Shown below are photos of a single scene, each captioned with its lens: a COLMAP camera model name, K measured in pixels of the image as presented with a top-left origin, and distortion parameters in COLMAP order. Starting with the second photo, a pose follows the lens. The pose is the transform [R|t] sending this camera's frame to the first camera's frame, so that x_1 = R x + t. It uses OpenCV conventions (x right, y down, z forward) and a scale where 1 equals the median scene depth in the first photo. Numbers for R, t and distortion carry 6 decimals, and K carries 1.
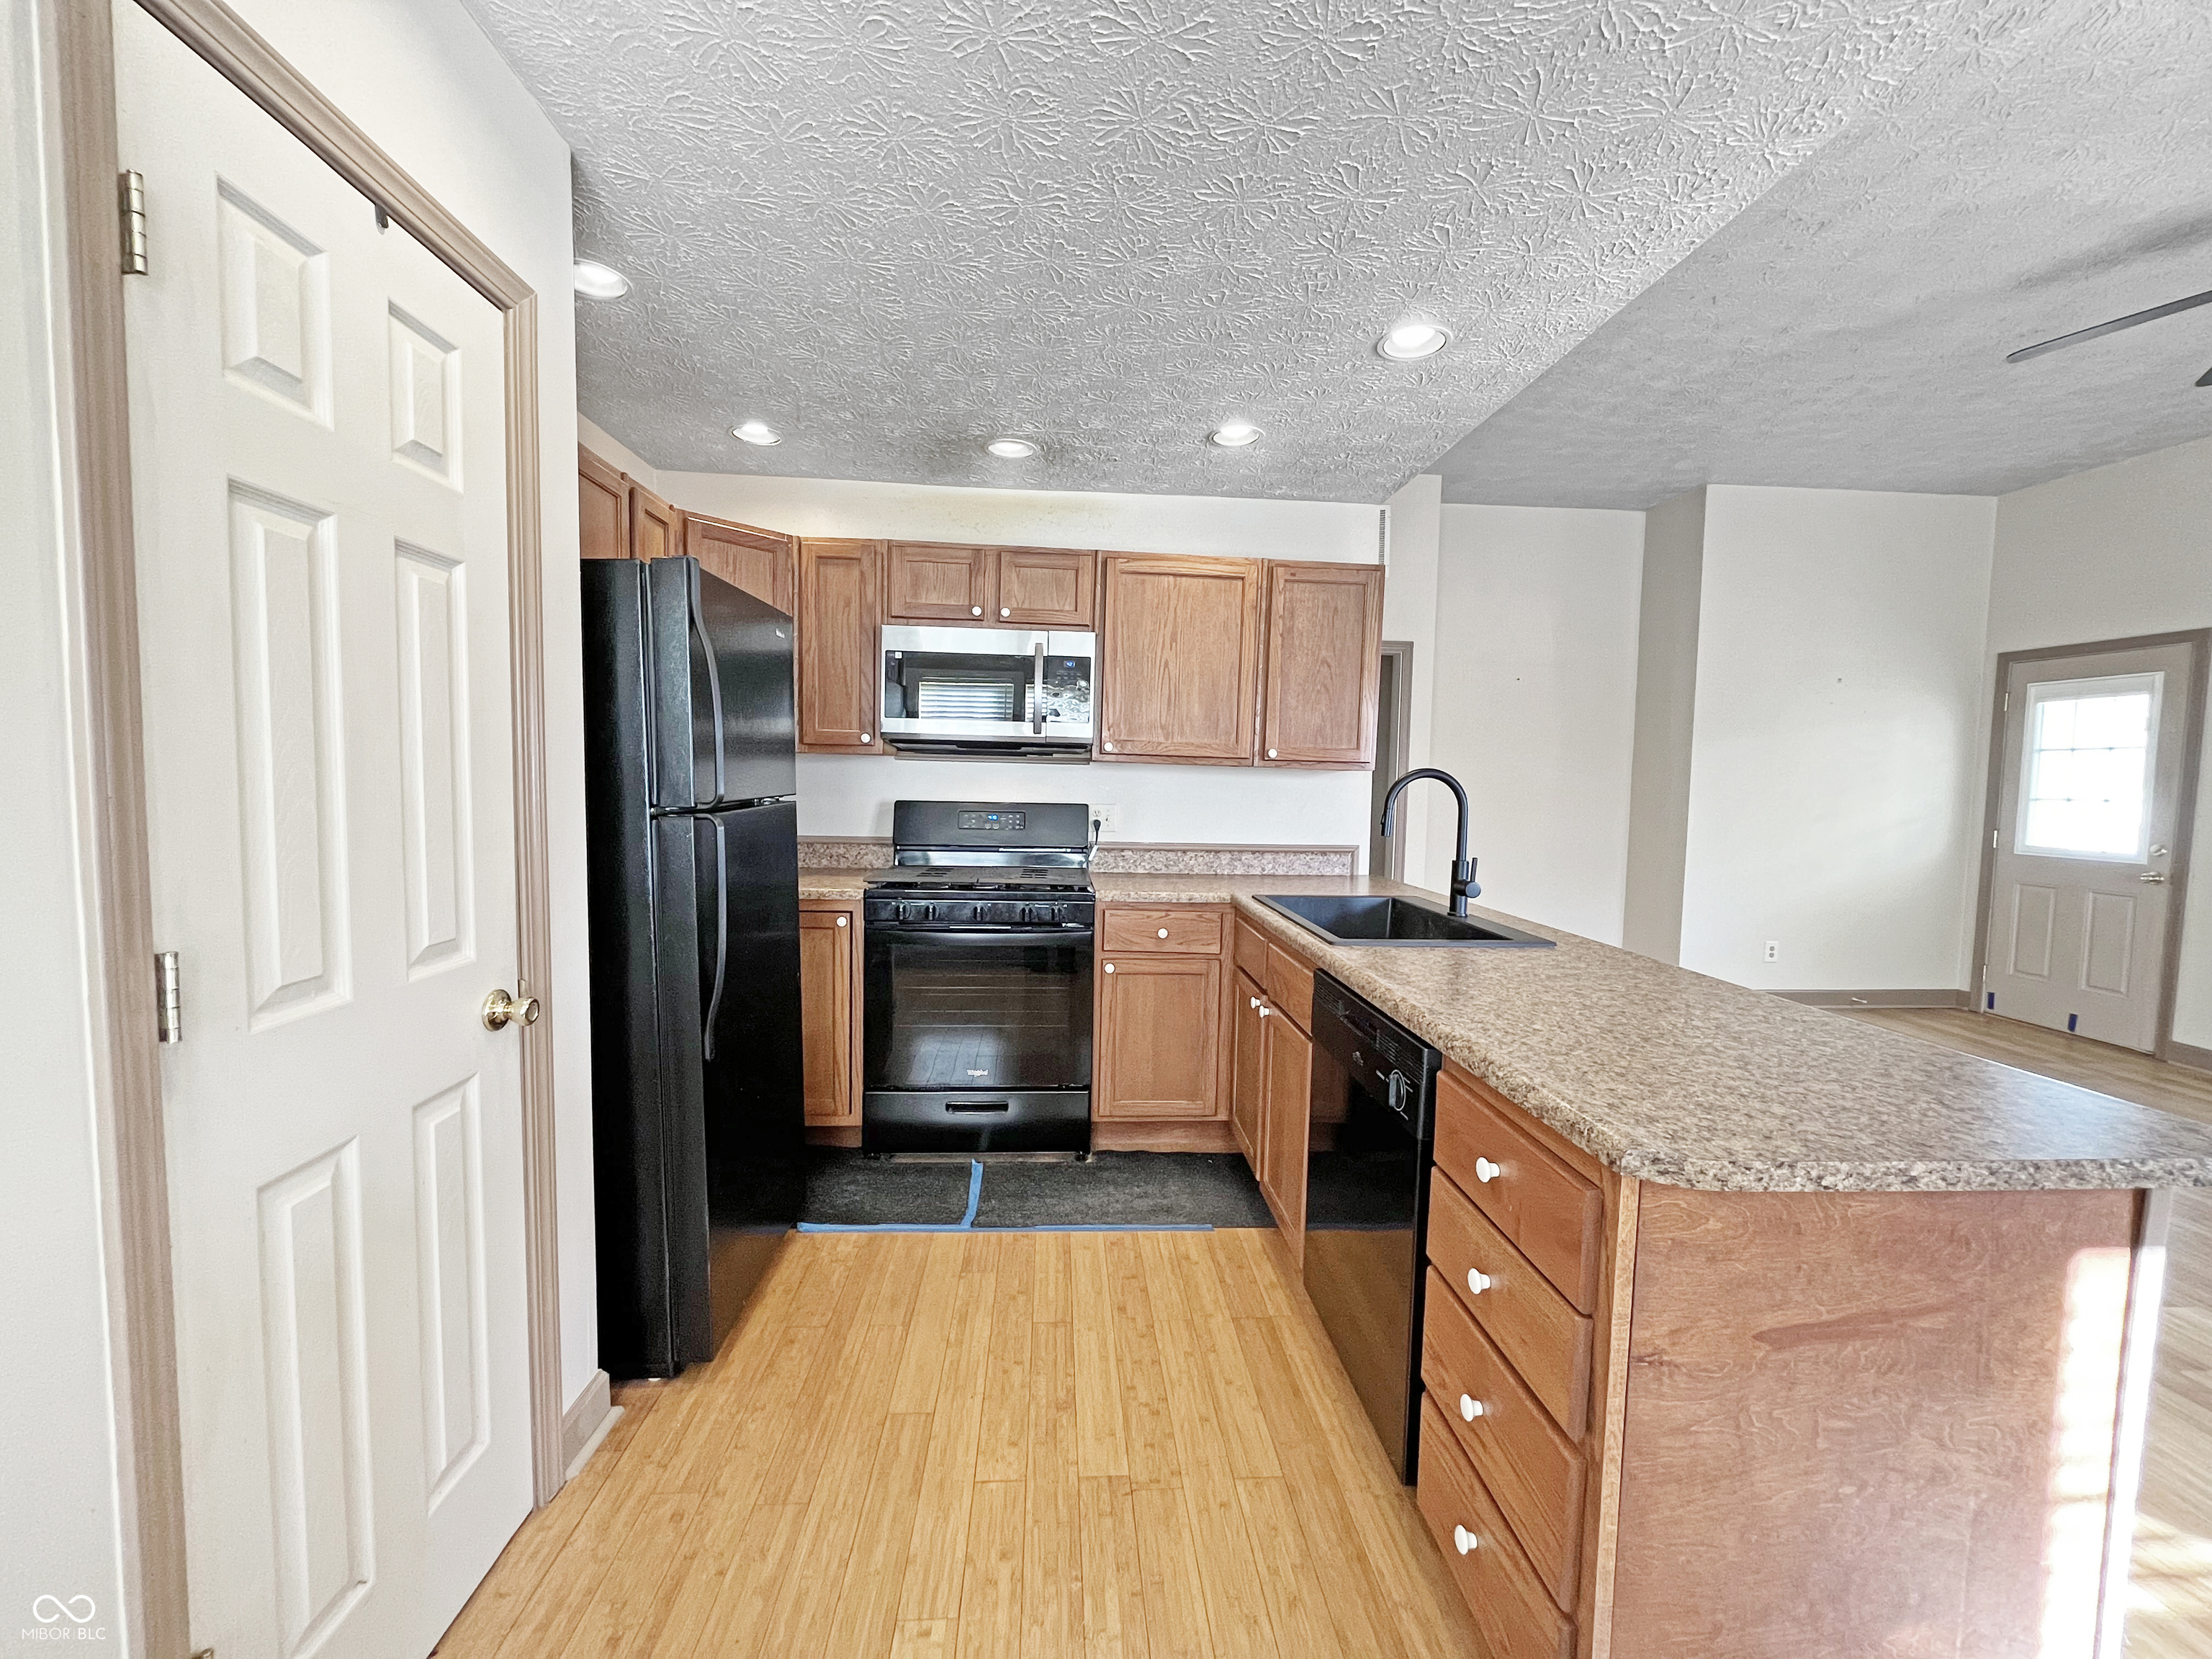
lens RADIAL K [[890.0, 0, 1106.0], [0, 890.0, 829.5], [0, 0, 1]] dist [-0.001252, 0.000007]
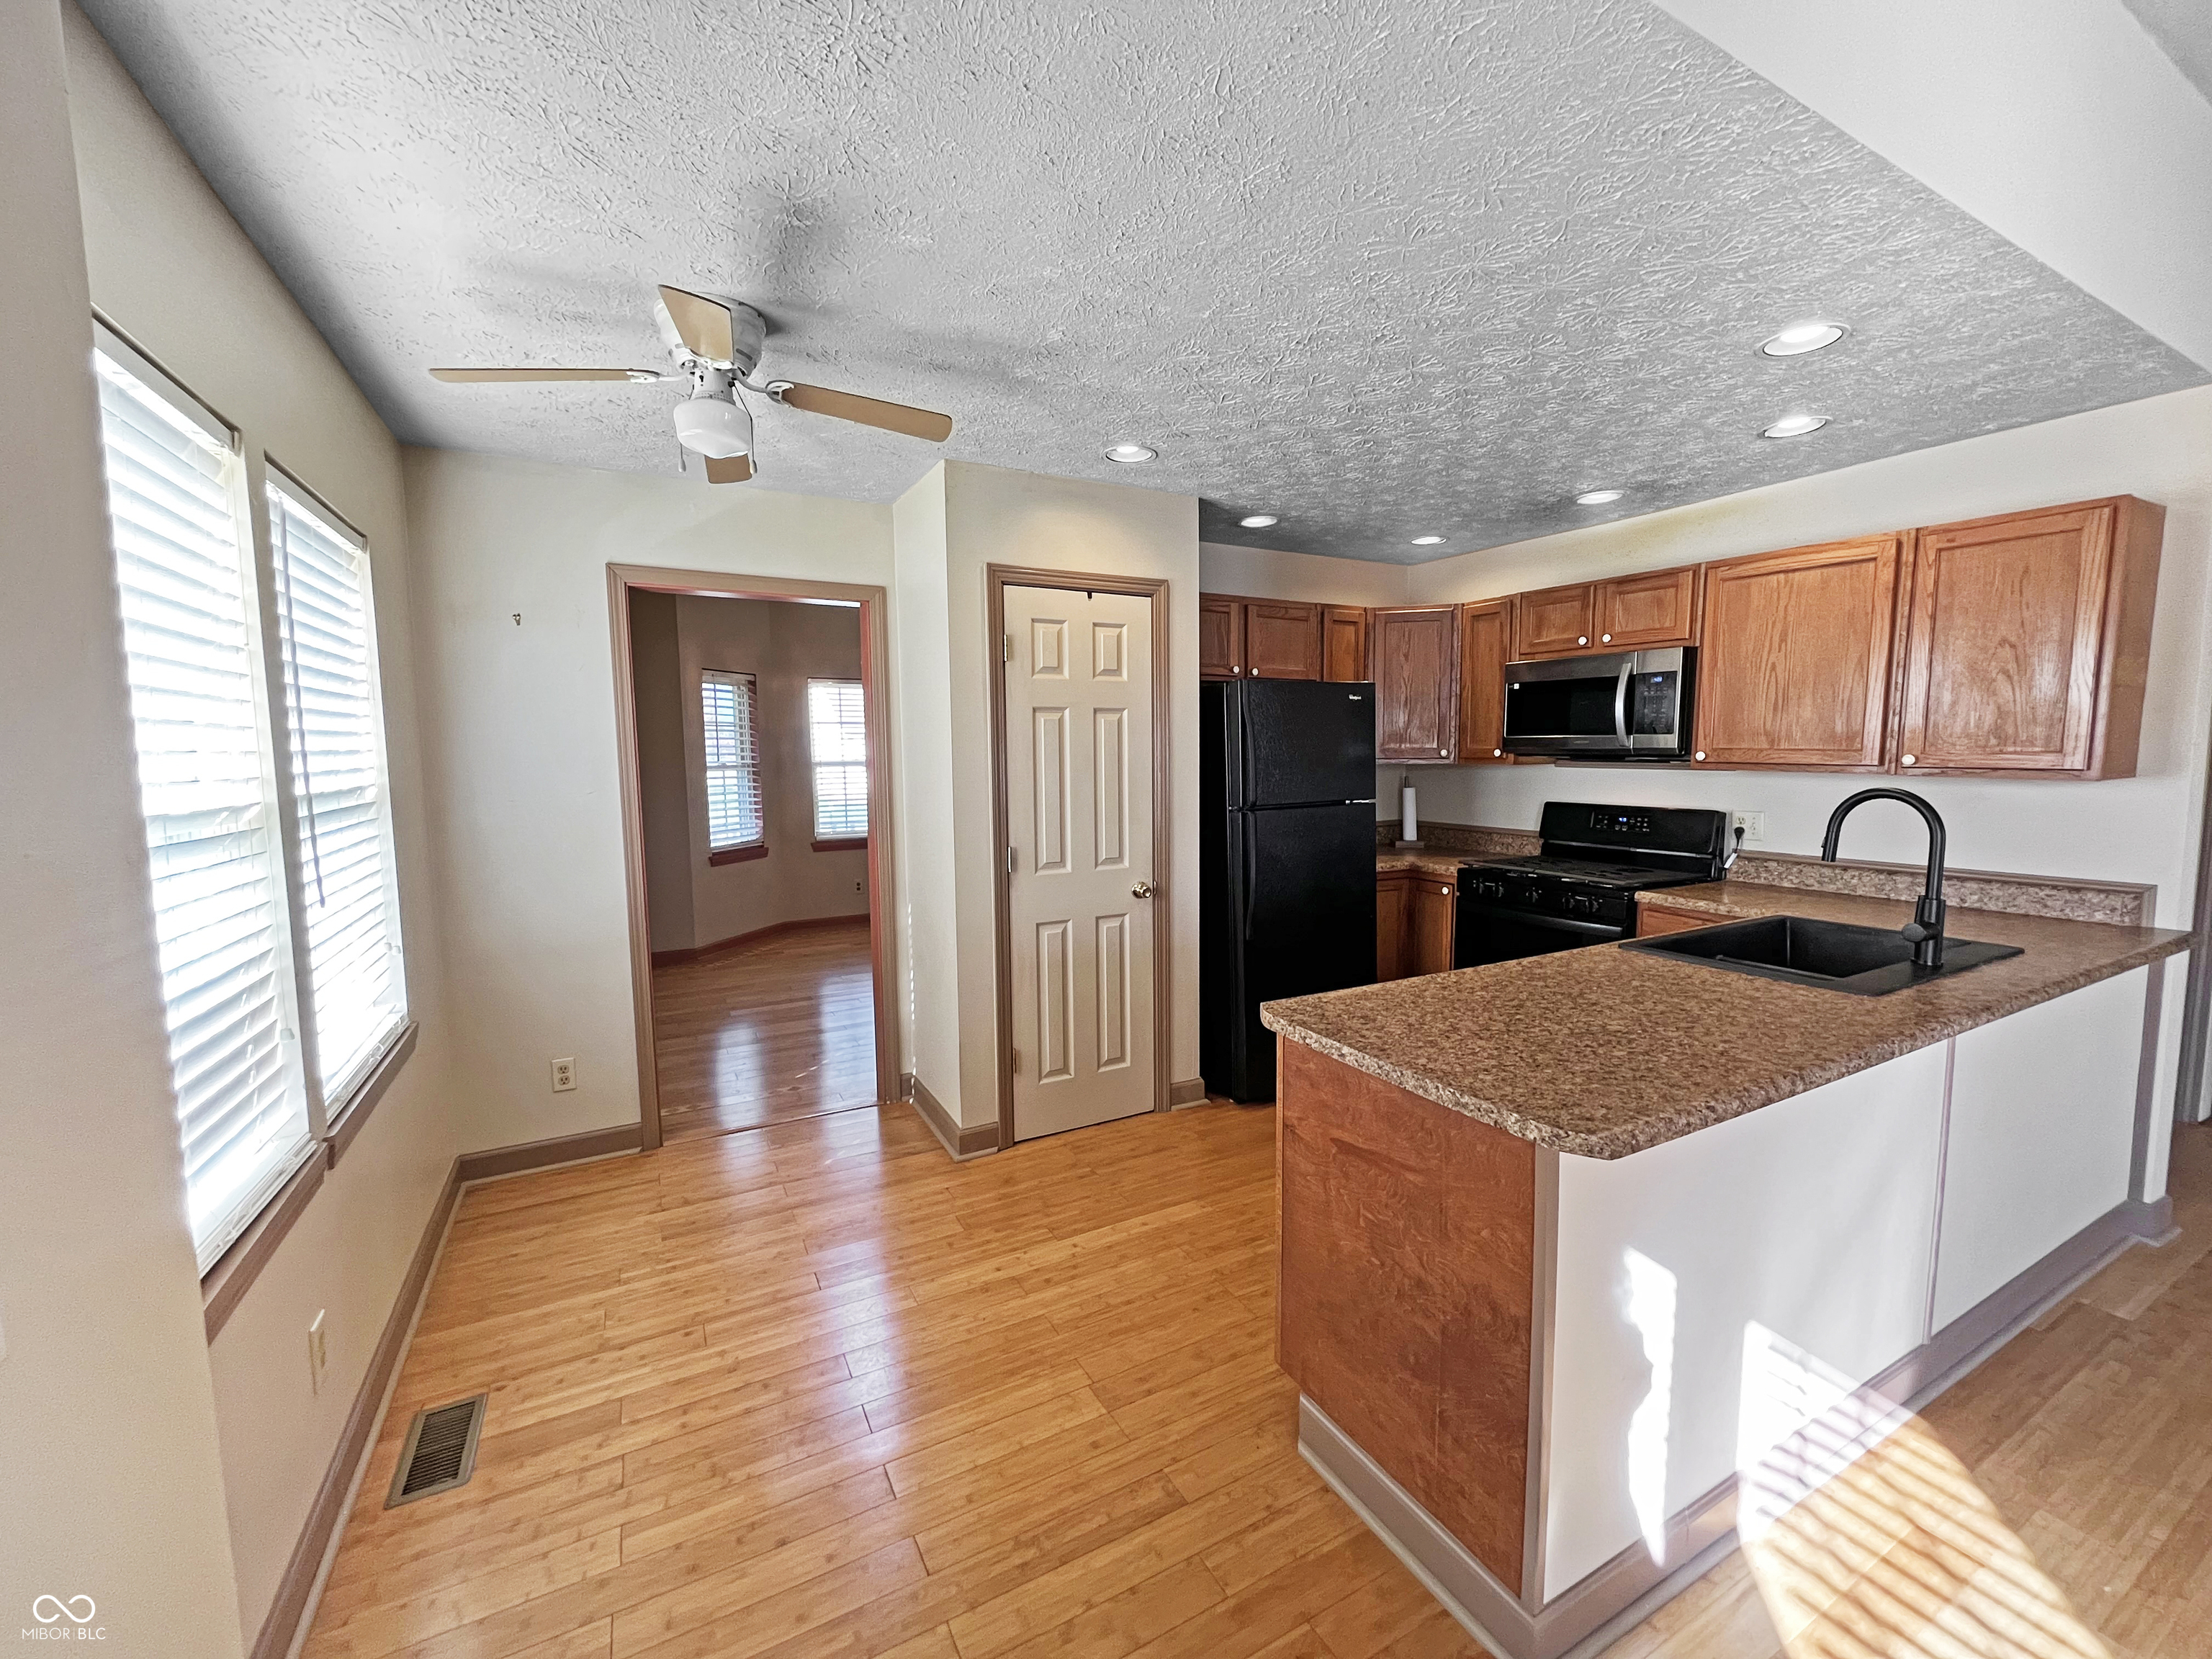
lens RADIAL K [[890.0, 0, 1106.0], [0, 890.0, 829.5], [0, 0, 1]] dist [-0.001252, 0.000007]
pose [[0.417523, 0.058242, -0.906798, 0.660031], [-0.037784, 0.998193, 0.046715, -0.031460], [0.907881, 0.014758, 0.418969, -0.043358]]
